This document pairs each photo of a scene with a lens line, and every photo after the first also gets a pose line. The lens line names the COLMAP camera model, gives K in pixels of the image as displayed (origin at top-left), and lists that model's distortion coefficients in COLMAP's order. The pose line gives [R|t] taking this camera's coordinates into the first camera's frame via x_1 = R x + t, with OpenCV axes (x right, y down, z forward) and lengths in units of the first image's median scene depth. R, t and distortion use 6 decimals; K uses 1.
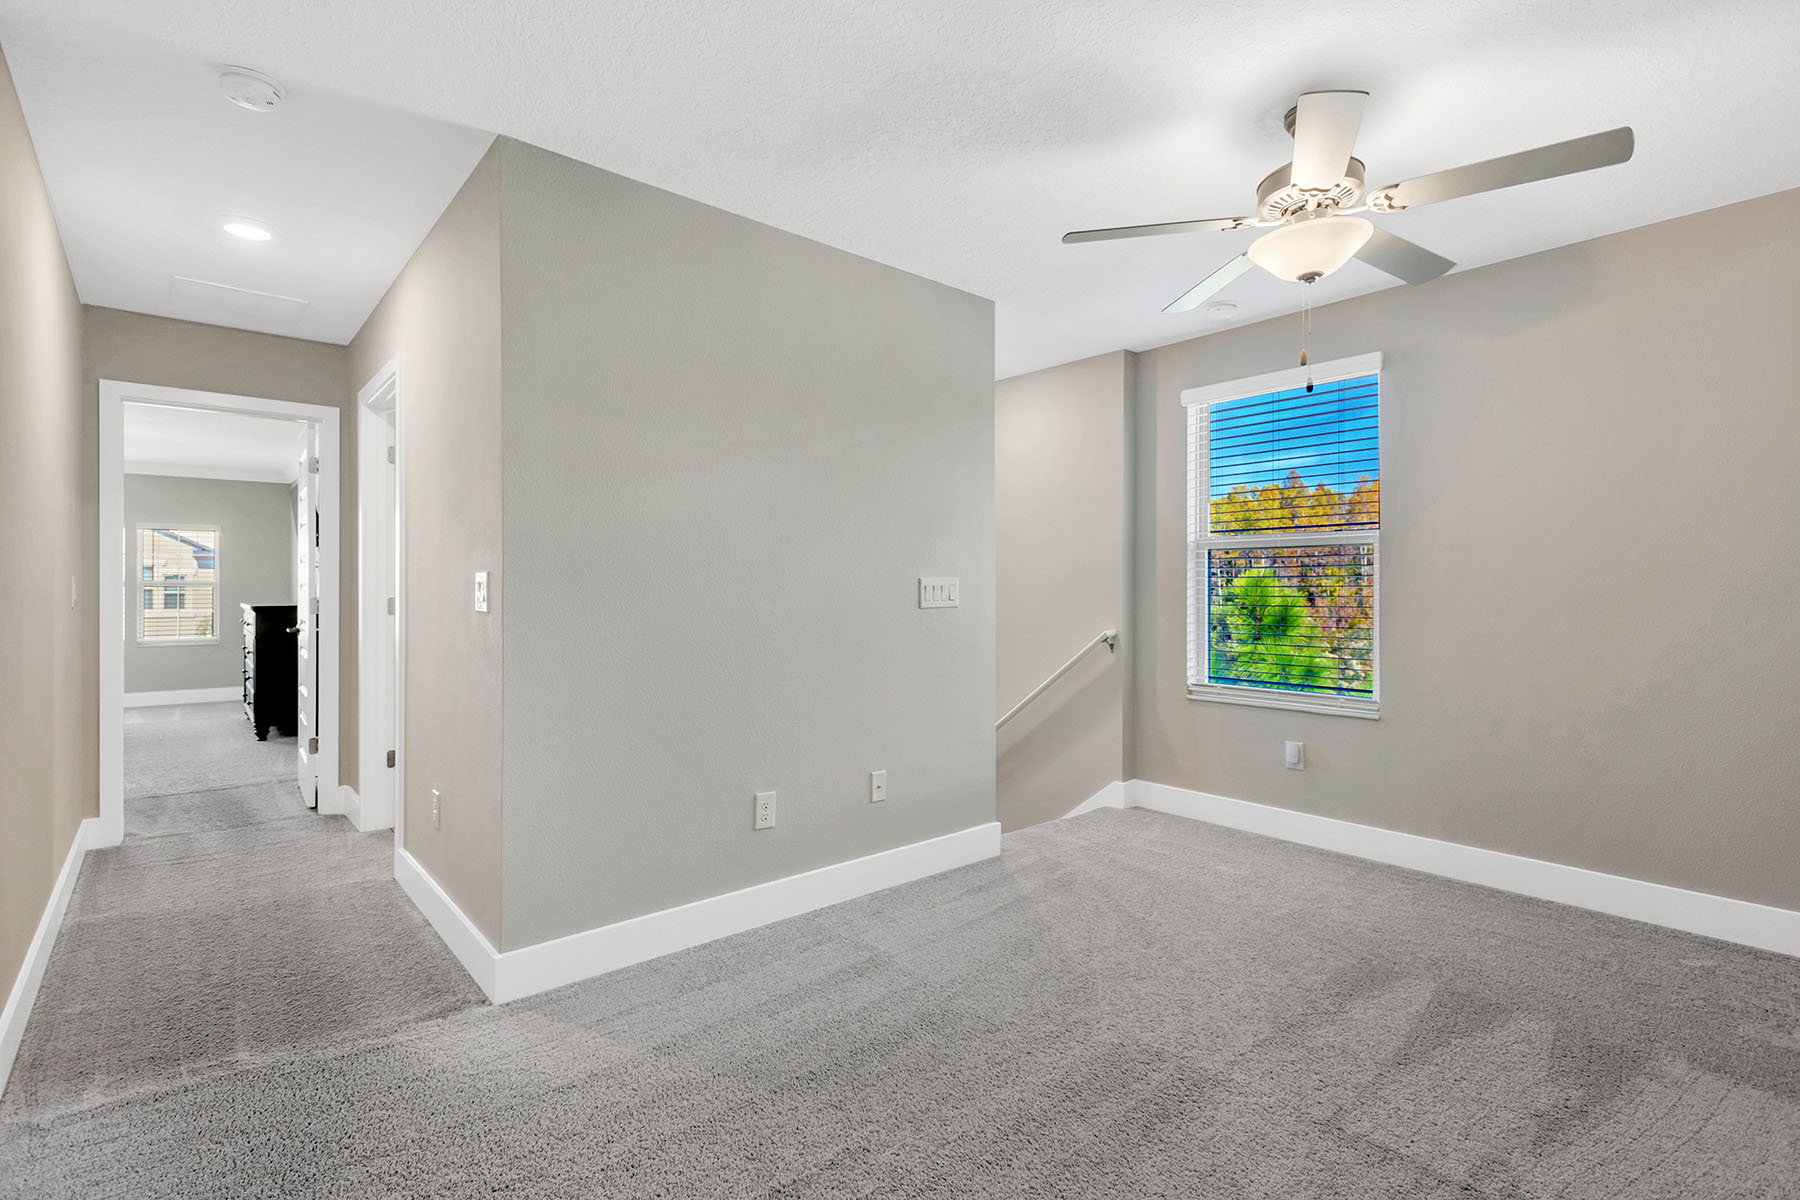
lens RADIAL K [[839.2, 0, 903.1], [0, 839.2, 597.3], [0, 0, 1]] dist [0.022725, -0.006999]
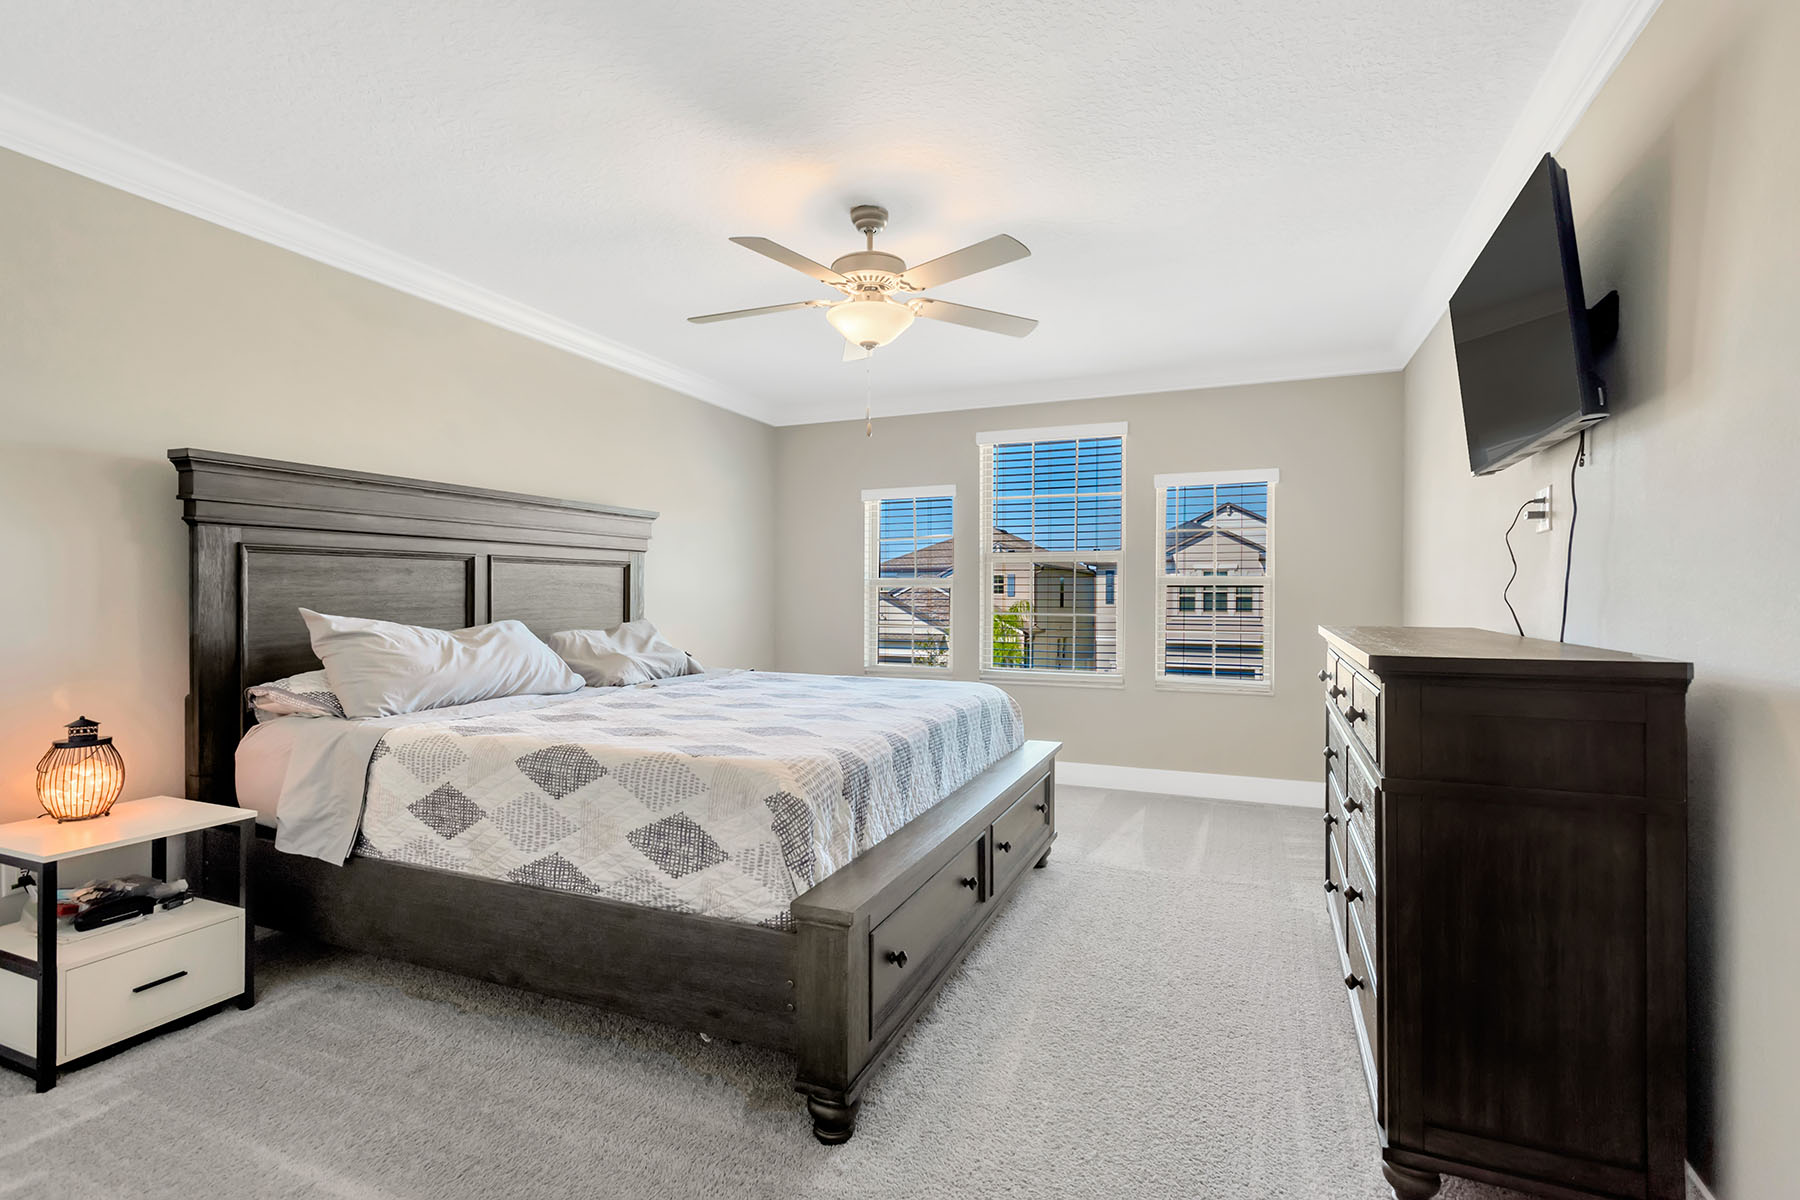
lens RADIAL K [[839.2, 0, 903.1], [0, 839.2, 597.3], [0, 0, 1]] dist [0.022725, -0.006999]
pose [[0.453197, -0.001655, -0.891409, -0.574263], [-0.000156, 0.999998, -0.001936, -0.006924], [0.891410, 0.001016, 0.453196, 0.718654]]
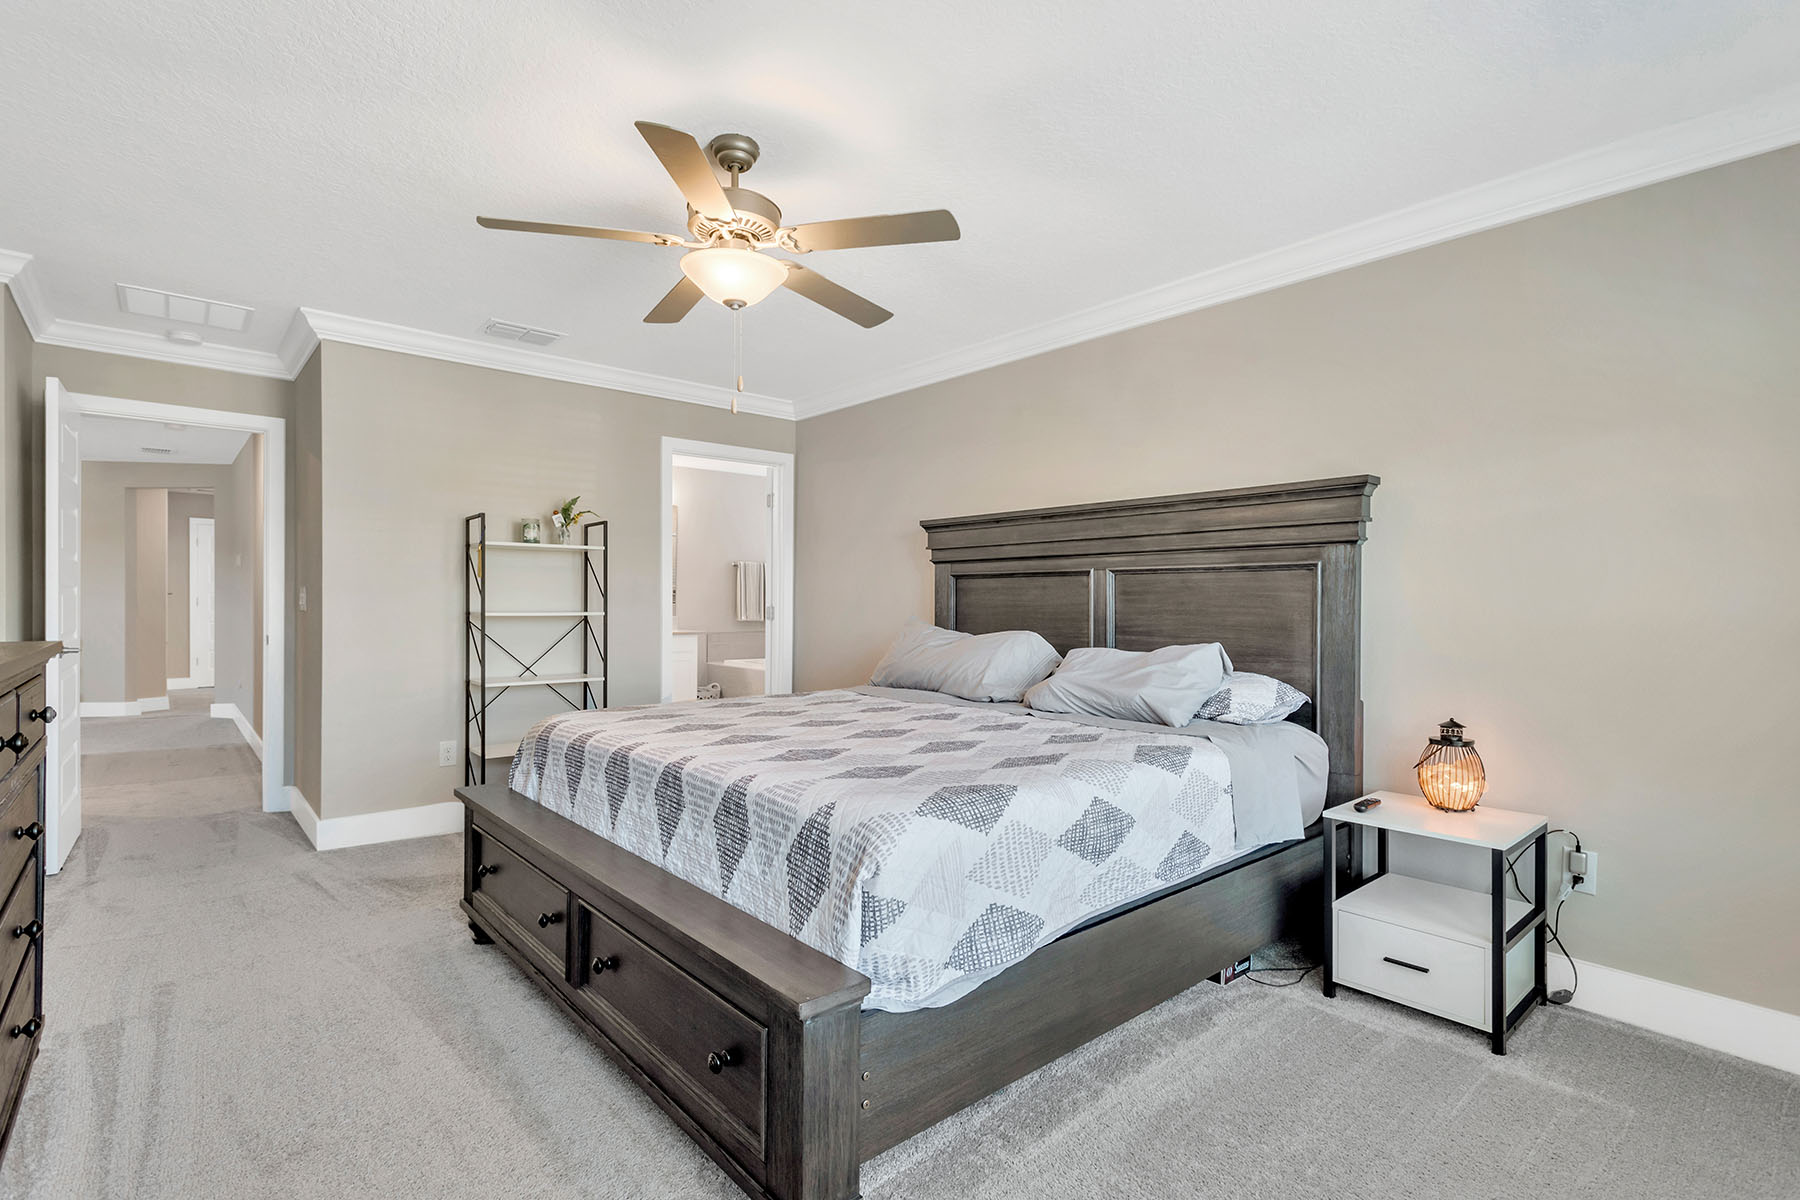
lens RADIAL K [[839.2, 0, 903.1], [0, 839.2, 597.3], [0, 0, 1]] dist [0.022725, -0.006999]
pose [[-0.999904, -0.006809, -0.012068, -1.133268], [-0.006636, 0.999876, -0.014265, -0.006632], [0.012164, -0.014183, -0.999825, 1.391045]]
